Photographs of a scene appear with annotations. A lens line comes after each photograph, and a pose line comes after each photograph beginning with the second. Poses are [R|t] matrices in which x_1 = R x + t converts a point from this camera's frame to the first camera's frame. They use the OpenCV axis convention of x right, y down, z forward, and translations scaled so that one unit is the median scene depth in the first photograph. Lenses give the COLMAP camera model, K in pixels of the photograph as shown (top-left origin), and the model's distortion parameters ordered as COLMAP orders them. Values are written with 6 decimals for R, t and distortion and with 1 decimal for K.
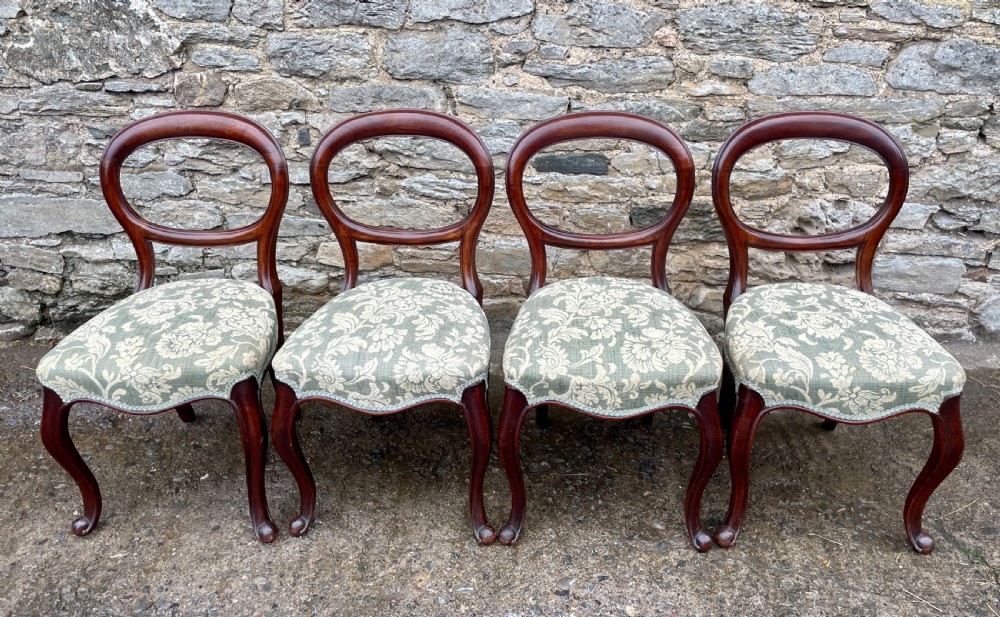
lens RADIAL K [[798.0, 0, 519.9], [0, 798.0, 217.8], [0, 0, 1]] dist [0.086868, -0.125959]
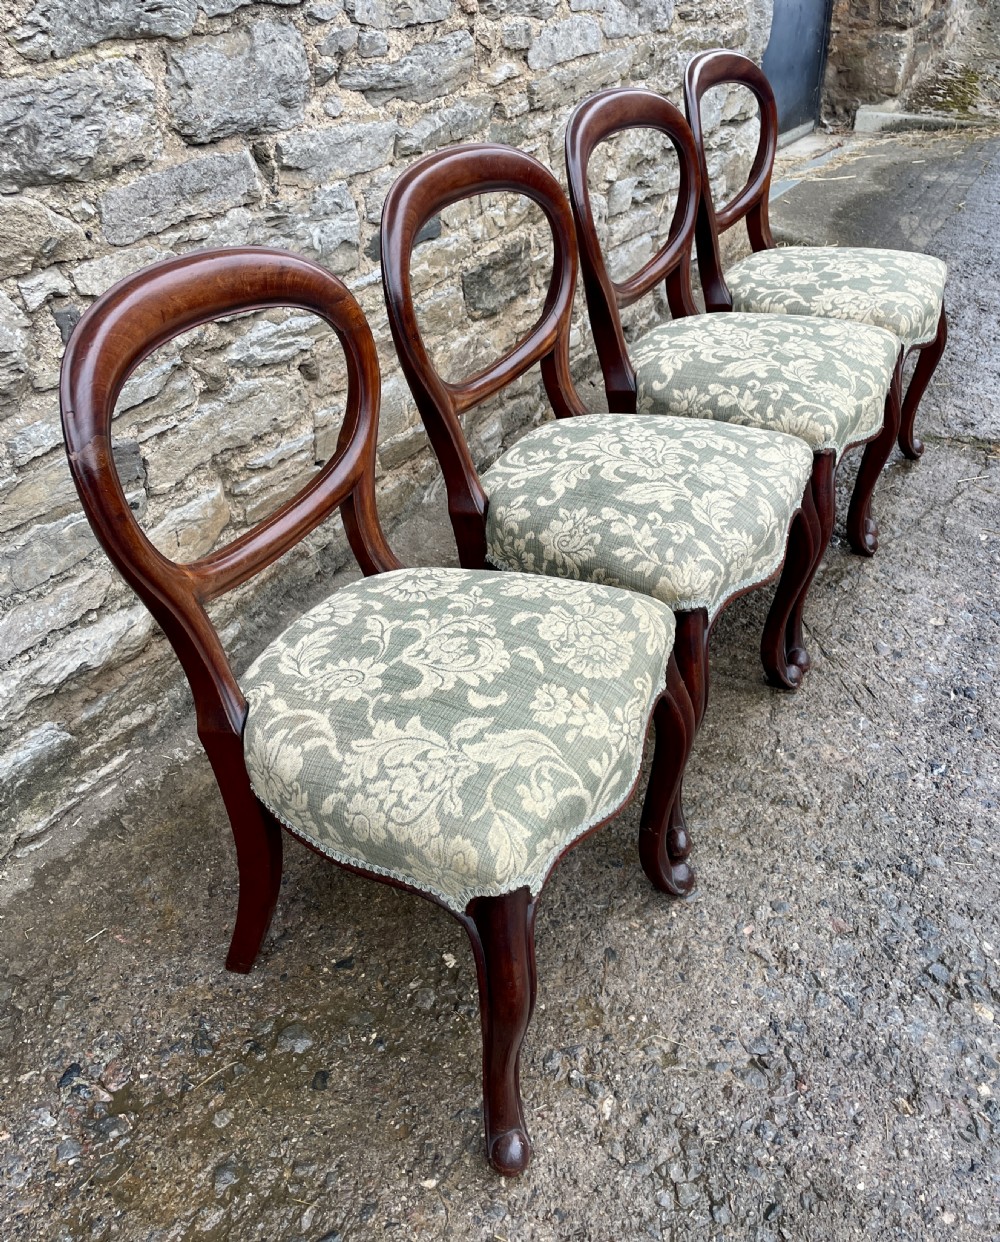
lens RADIAL K [[1154.9, 0, 519.2], [0, 1154.9, 536.5], [0, 0, 1]] dist [0.023581, 0.000000]
pose [[0.455414, -0.454947, 0.765259, -0.729253], [0.358318, 0.880544, 0.310244, -0.112287], [-0.814989, 0.132916, 0.564027, 0.469907]]
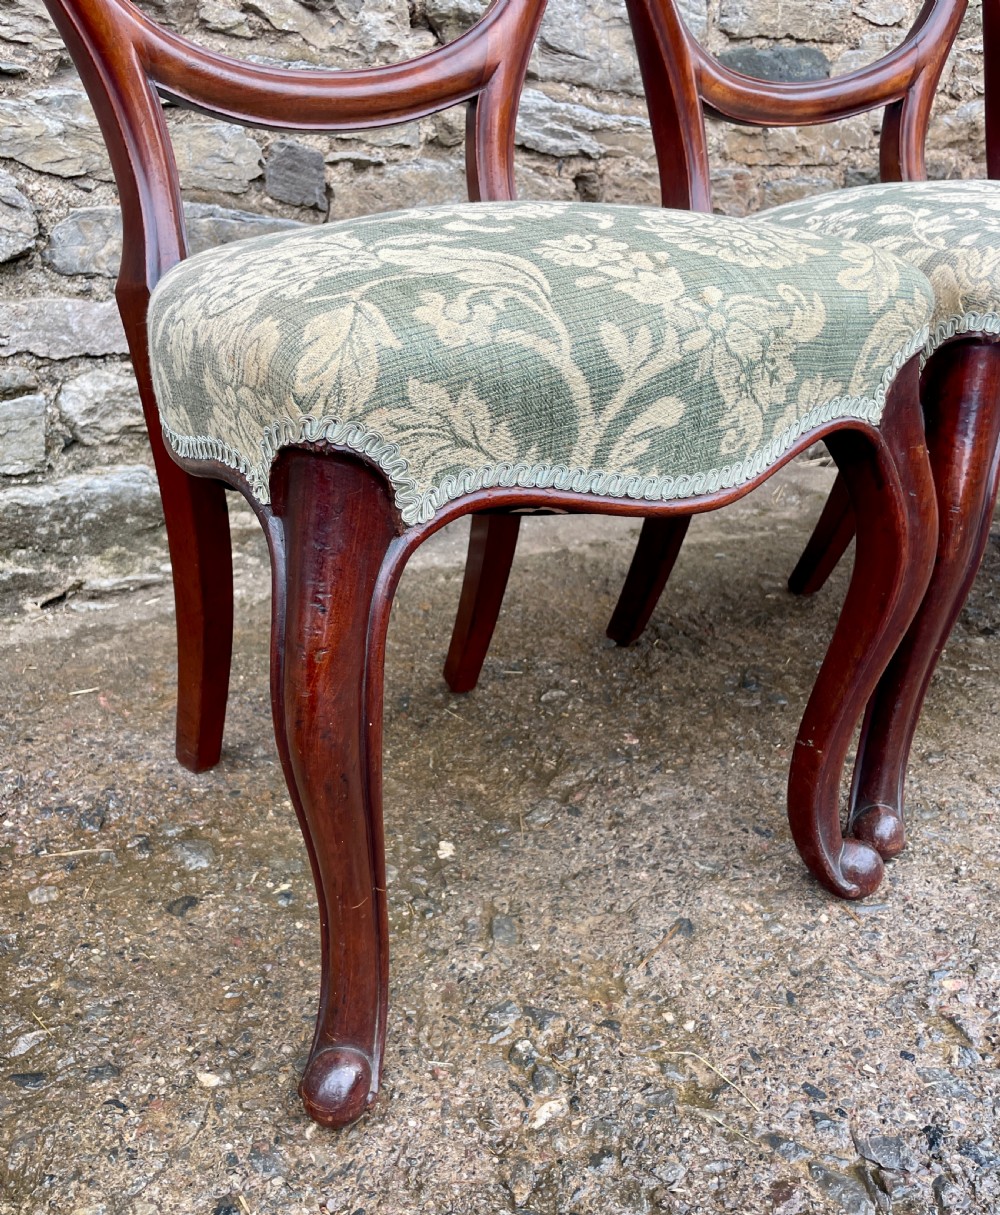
lens RADIAL K [[1078.5, 0, 444.1], [0, 1078.5, 655.7], [0, 0, 1]] dist [0.076680, -0.114037]
pose [[0.837503, -0.223029, 0.498845, -0.537981], [0.195707, 0.974781, 0.107246, 0.176222], [-0.510183, 0.007808, 0.860030, 0.559013]]
